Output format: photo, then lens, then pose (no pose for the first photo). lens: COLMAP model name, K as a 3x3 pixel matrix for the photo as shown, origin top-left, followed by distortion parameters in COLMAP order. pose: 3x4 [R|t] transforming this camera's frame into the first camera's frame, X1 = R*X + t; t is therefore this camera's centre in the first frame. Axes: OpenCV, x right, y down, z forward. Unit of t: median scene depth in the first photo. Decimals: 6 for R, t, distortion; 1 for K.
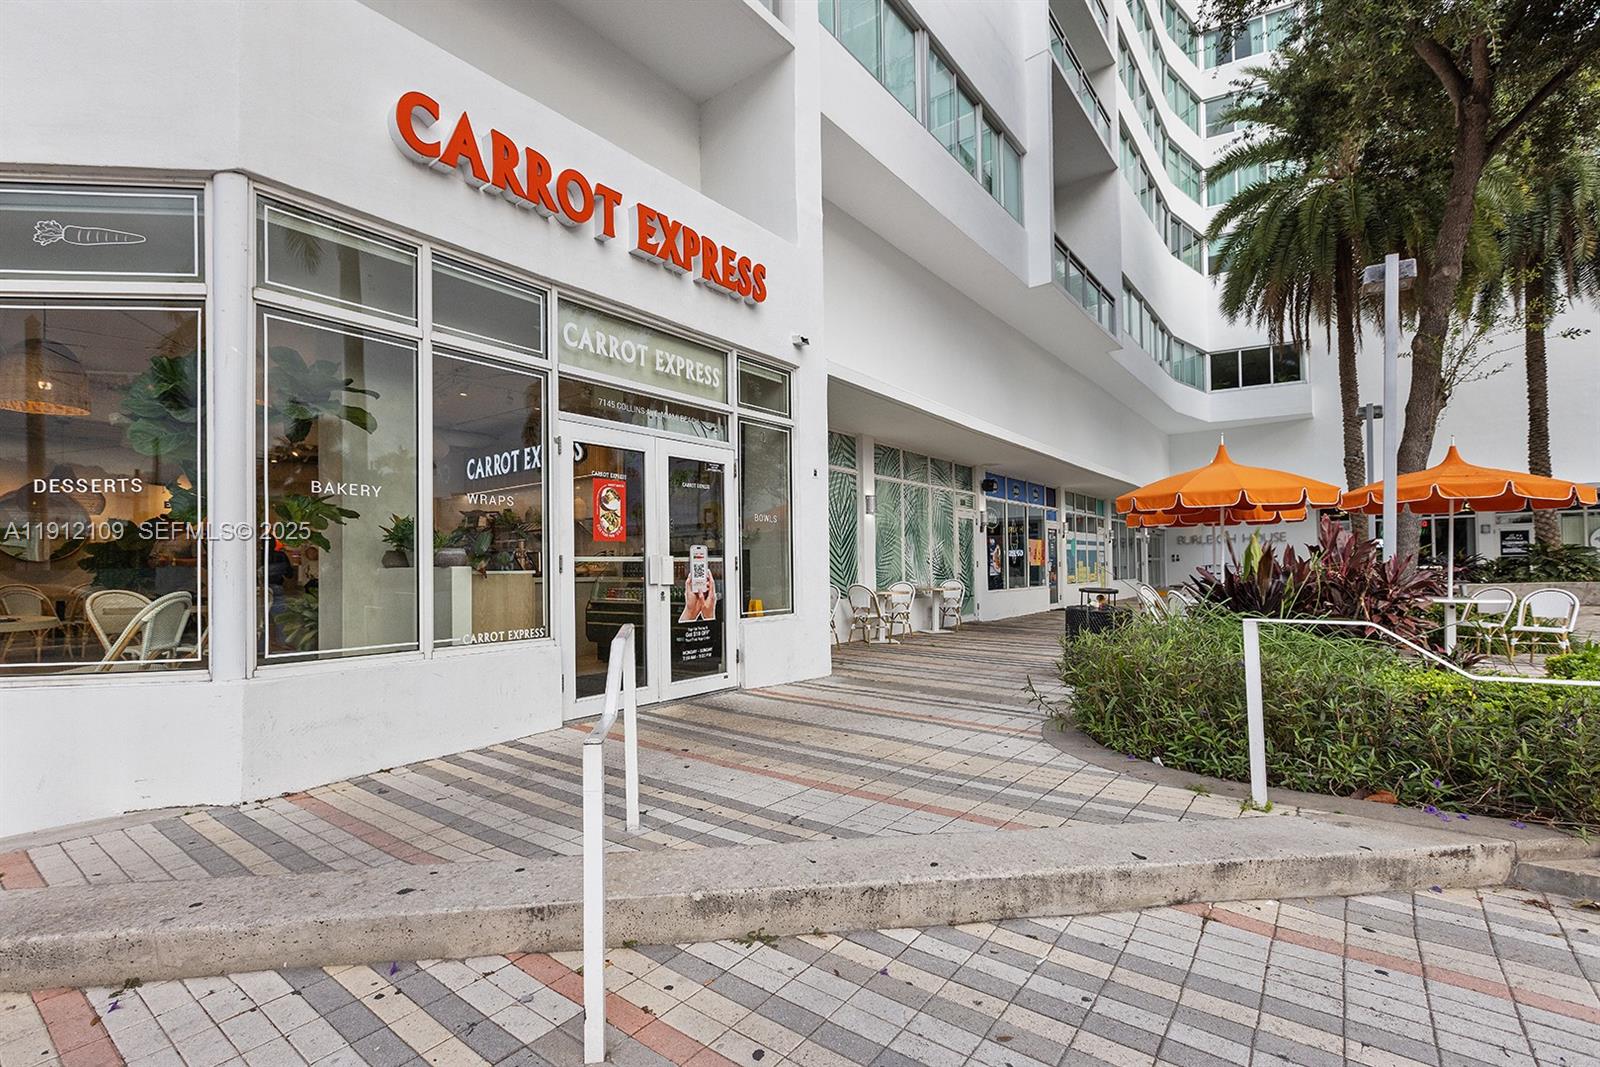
lens RADIAL K [[721.8, 0, 802.1], [0, 721.8, 548.1], [0, 0, 1]] dist [0.000613, 0.000818]
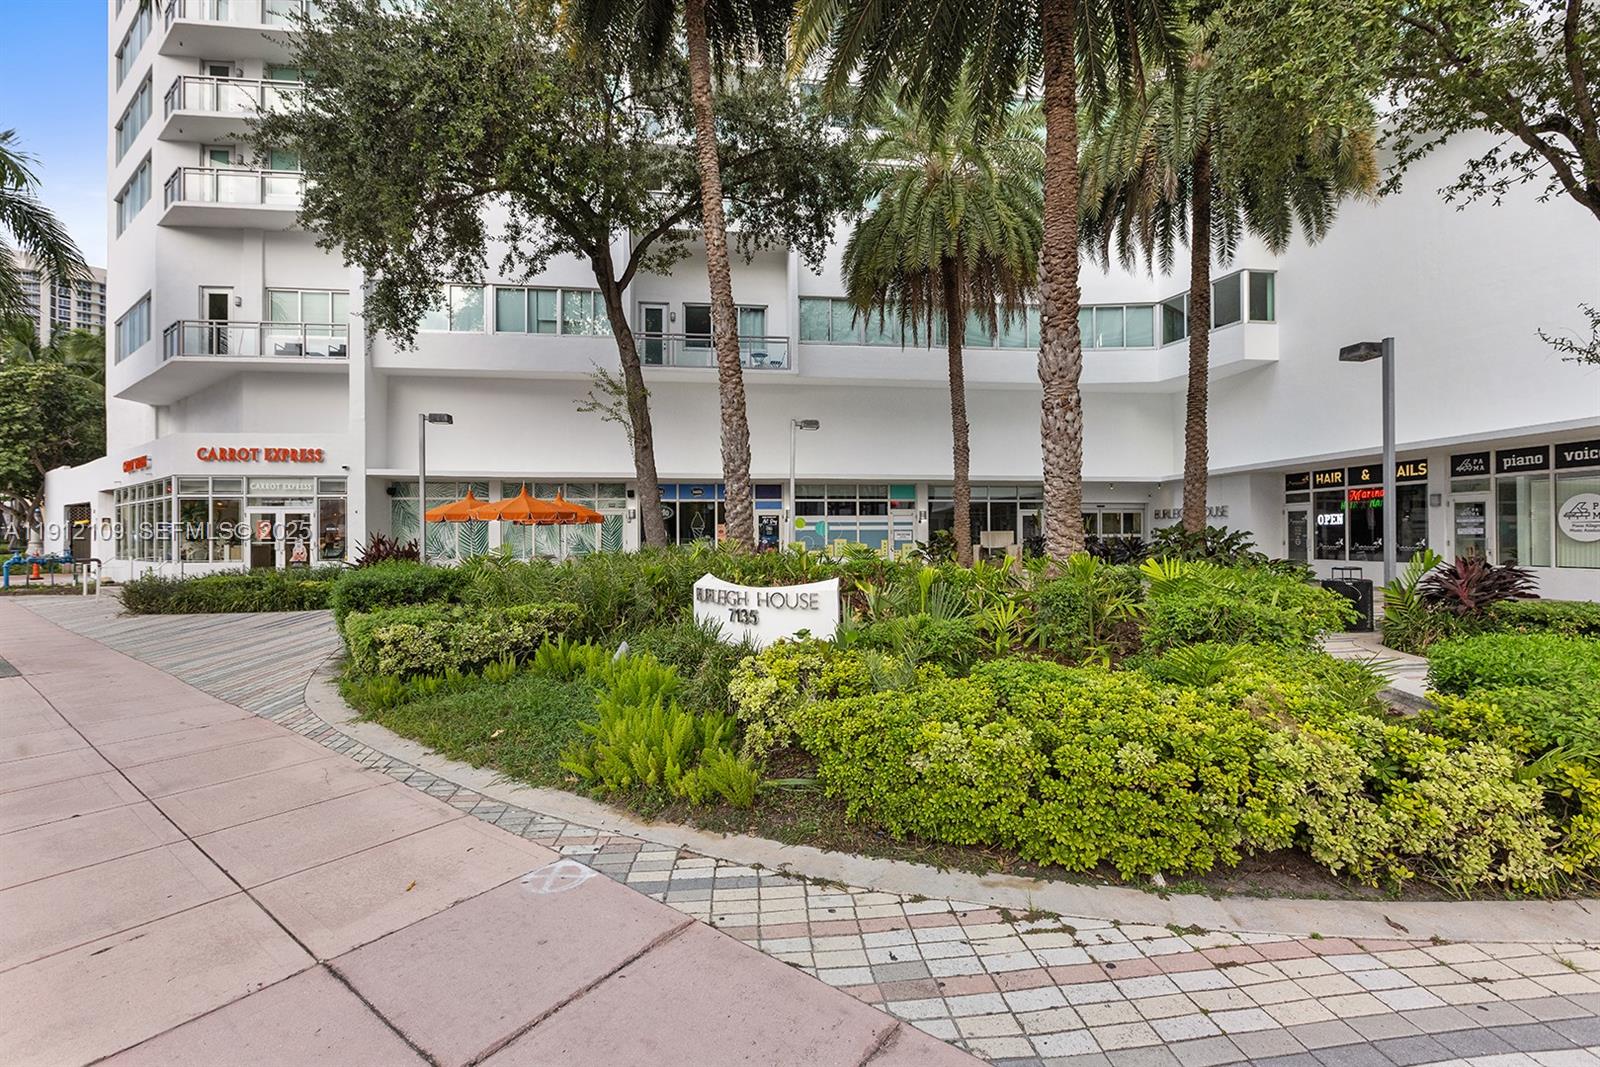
lens RADIAL K [[721.8, 0, 798.5], [0, 721.8, 523.6], [0, 0, 1]] dist [0.000613, 0.000818]
pose [[0.705544, 0.002576, -0.708662, 4.149000], [0.015388, 0.999702, 0.018955, -0.108088], [0.708499, -0.024278, 0.705294, 0.290814]]
